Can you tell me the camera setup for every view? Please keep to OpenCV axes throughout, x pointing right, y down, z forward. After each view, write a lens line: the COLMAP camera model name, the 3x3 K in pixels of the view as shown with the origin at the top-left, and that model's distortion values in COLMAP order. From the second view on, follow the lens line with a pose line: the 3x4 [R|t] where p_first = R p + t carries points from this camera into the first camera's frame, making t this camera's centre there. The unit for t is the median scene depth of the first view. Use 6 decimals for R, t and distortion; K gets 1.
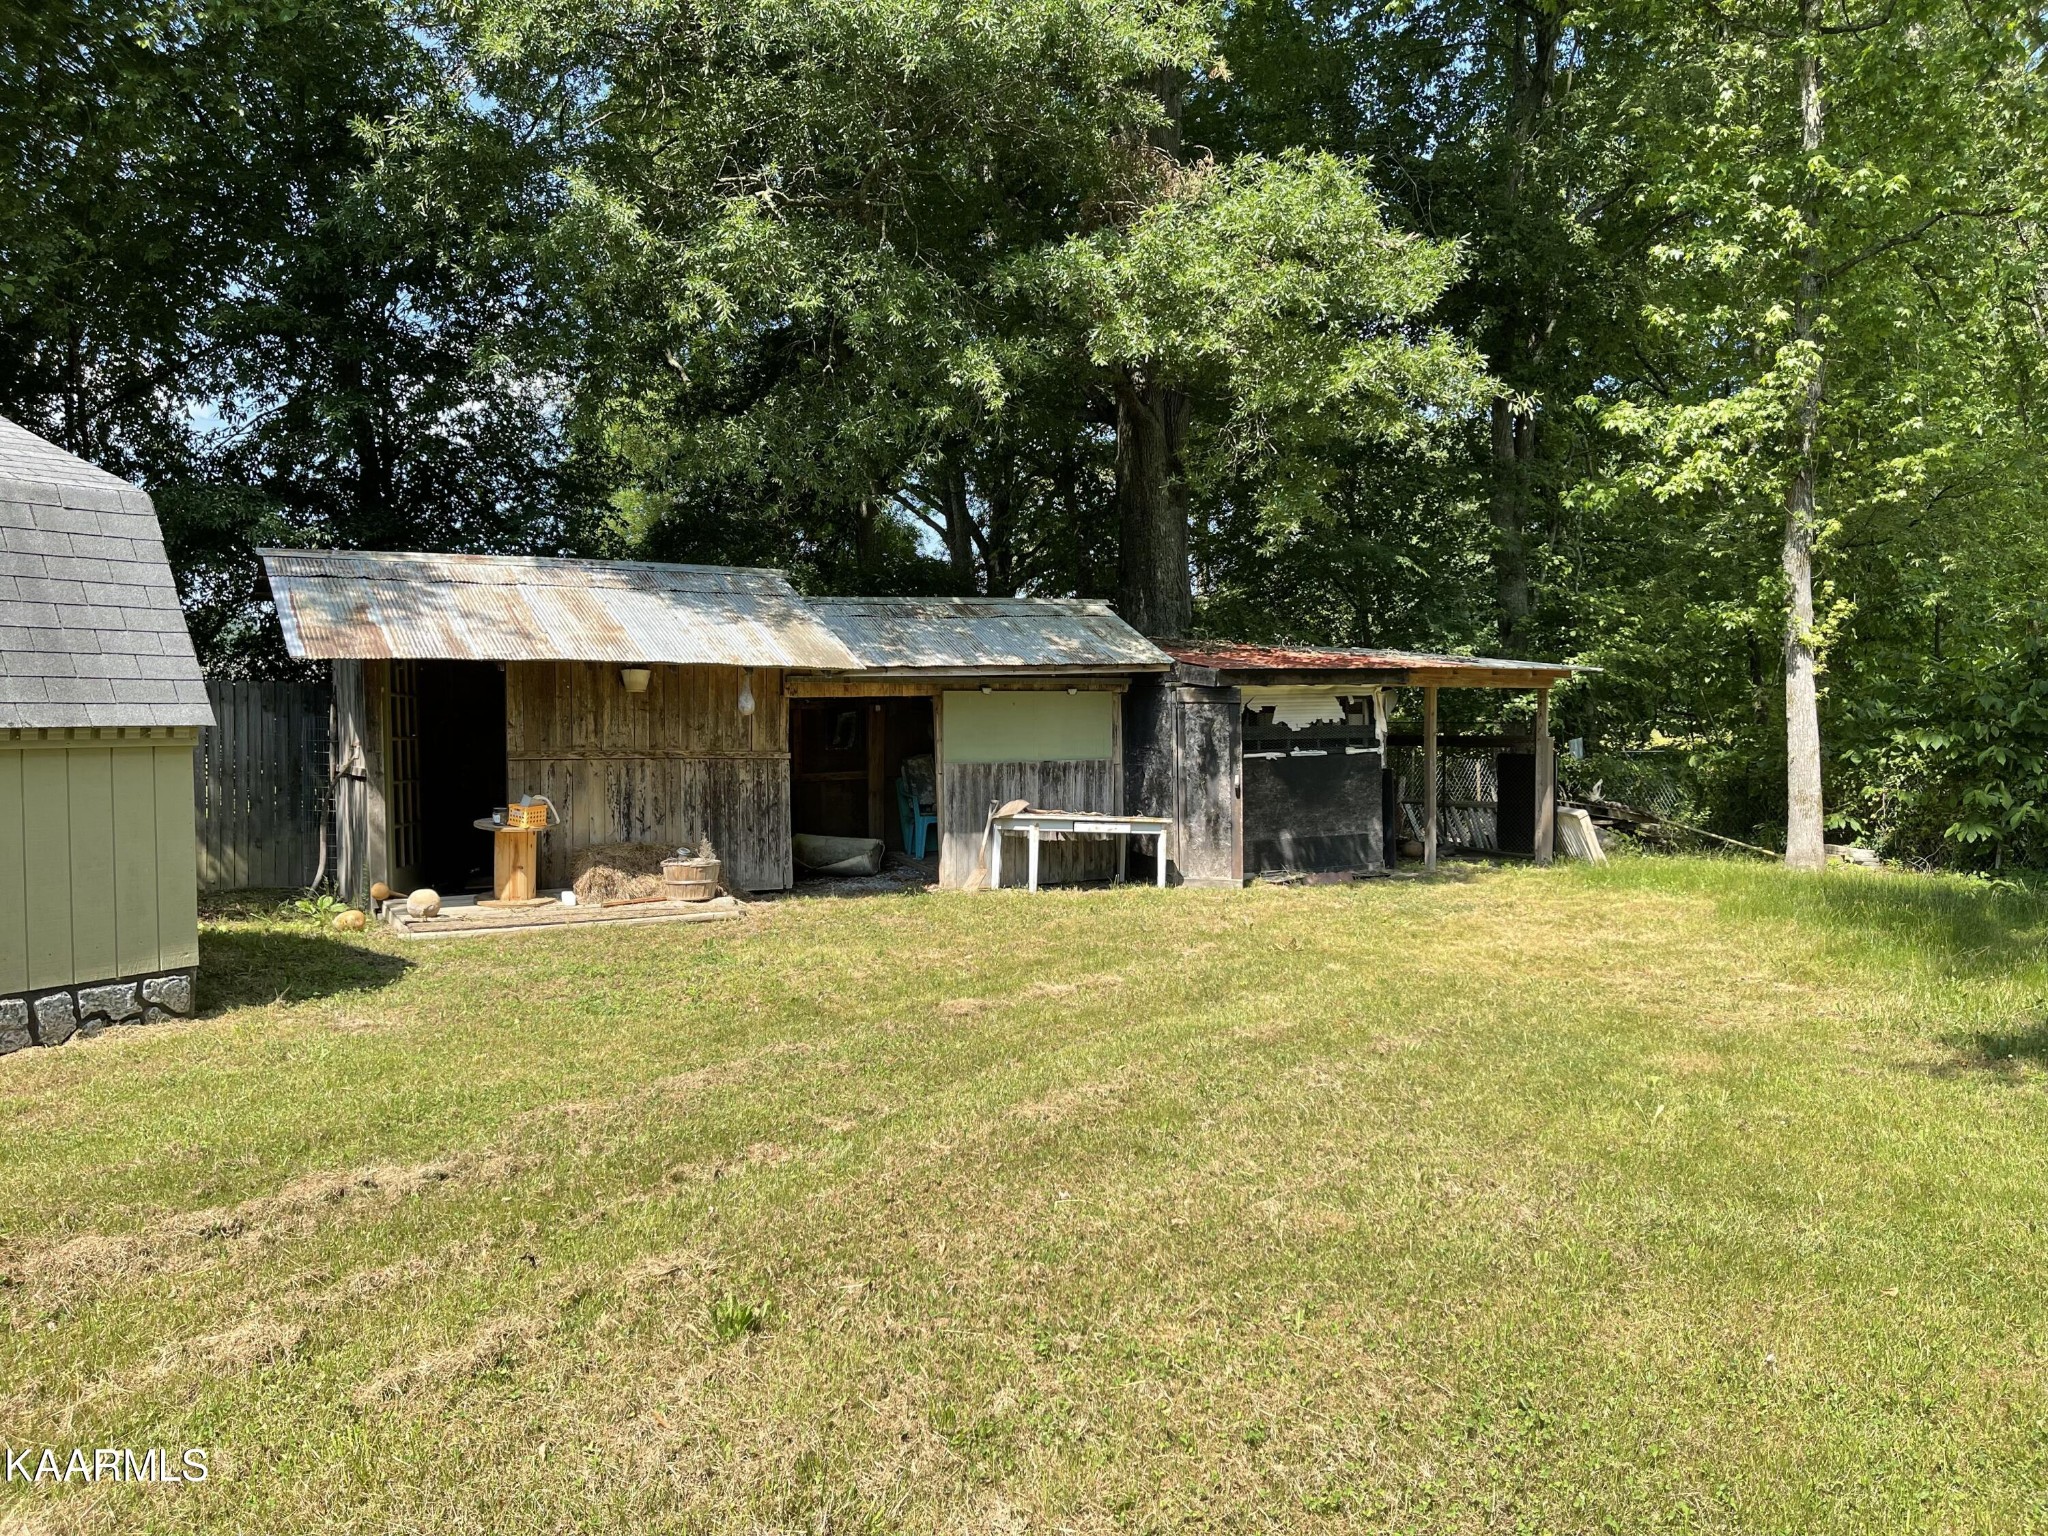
lens RADIAL K [[1594.7, 0, 1031.1], [0, 1594.7, 772.5], [0, 0, 1]] dist [0.099618, -0.121258]
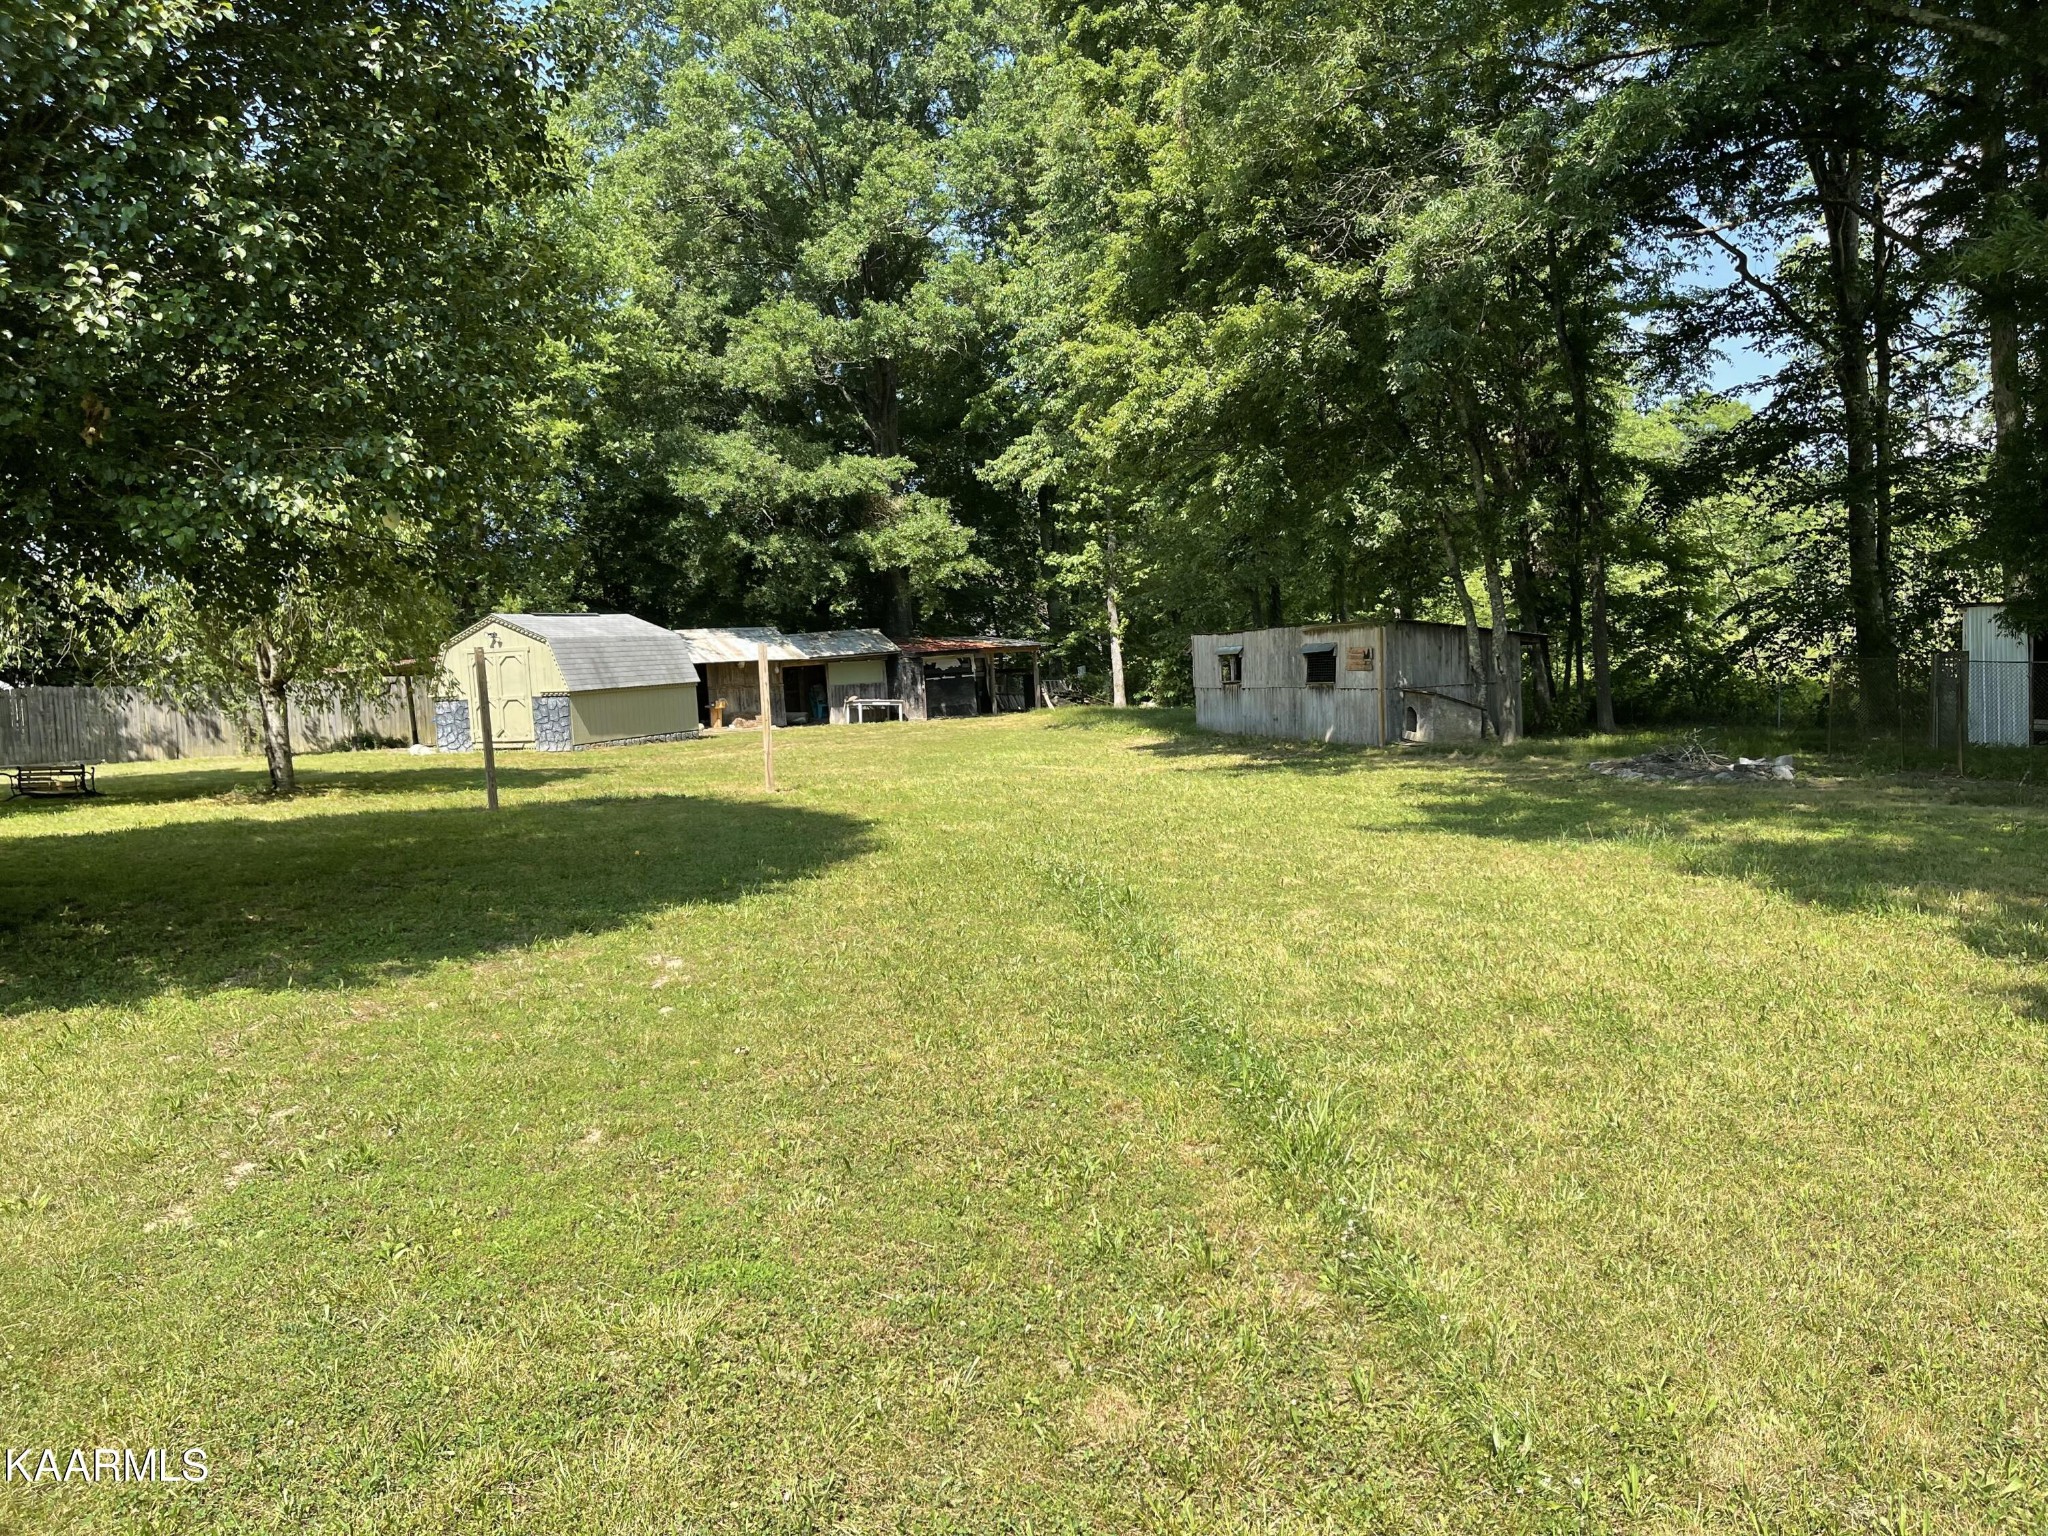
lens RADIAL K [[1594.7, 0, 1031.1], [0, 1594.7, 772.5], [0, 0, 1]] dist [0.099618, -0.121258]
pose [[0.990502, -0.052882, 0.126926, -0.070158], [0.047593, 0.997882, 0.044349, 0.044566], [-0.129002, -0.037887, 0.990920, -2.189272]]
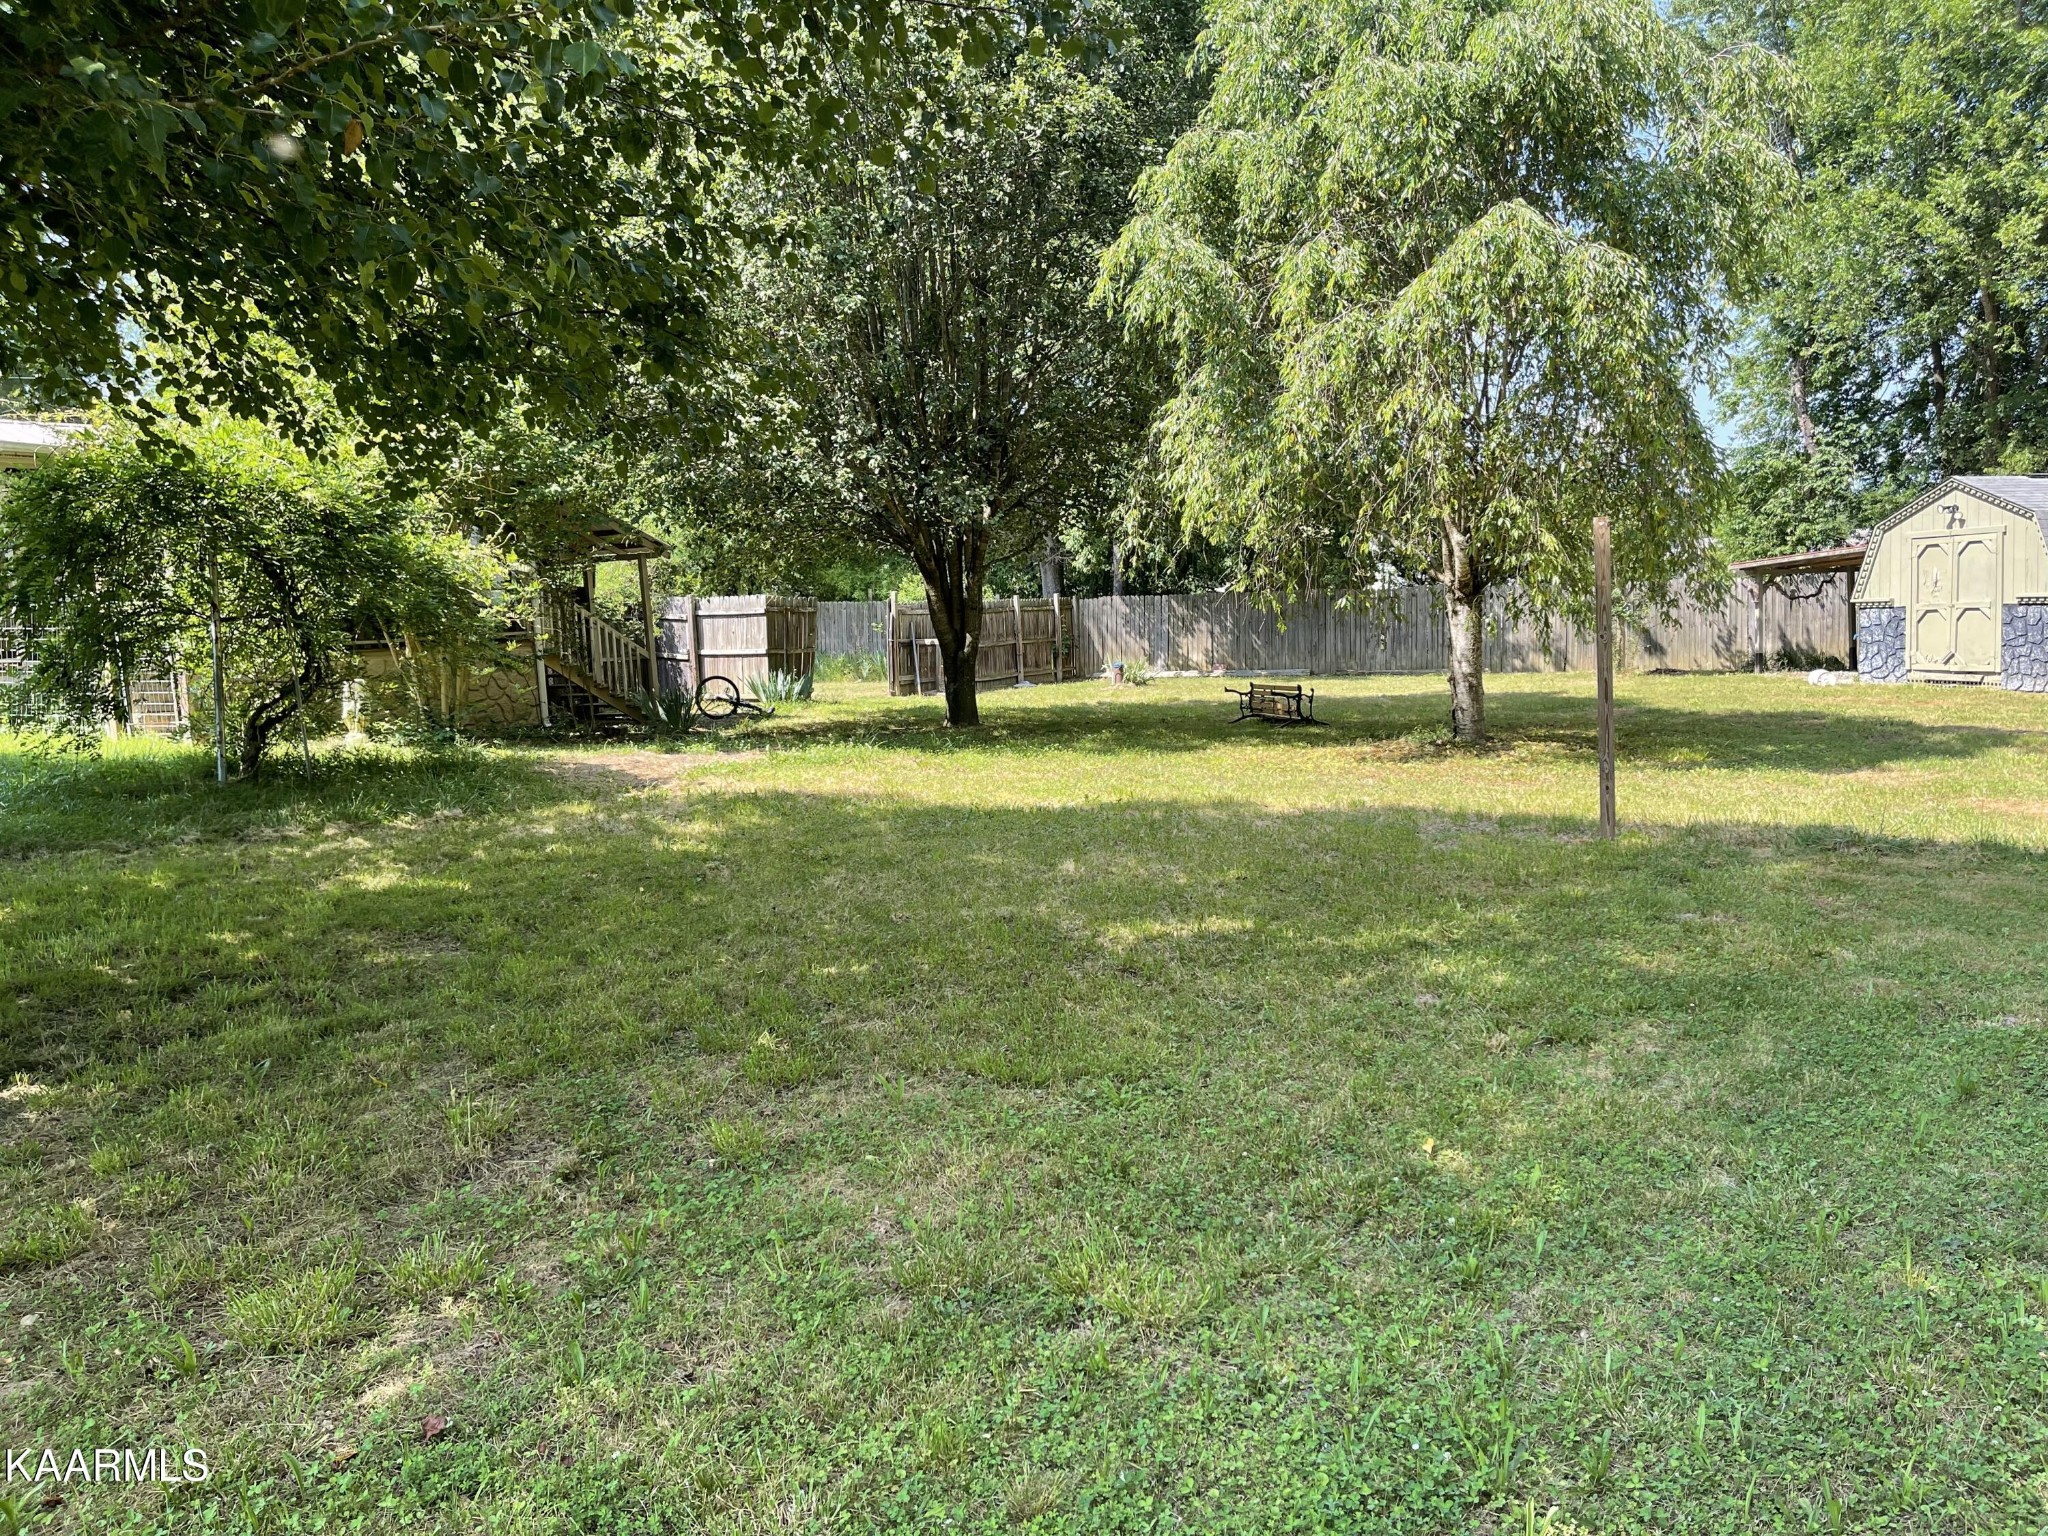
lens RADIAL K [[1594.7, 0, 1031.1], [0, 1594.7, 772.5], [0, 0, 1]] dist [0.099618, -0.121258]
pose [[0.695891, 0.047112, -0.716600, -0.009009], [0.013252, 0.996834, 0.078404, 0.026318], [0.718025, -0.064057, 0.693063, -1.326802]]
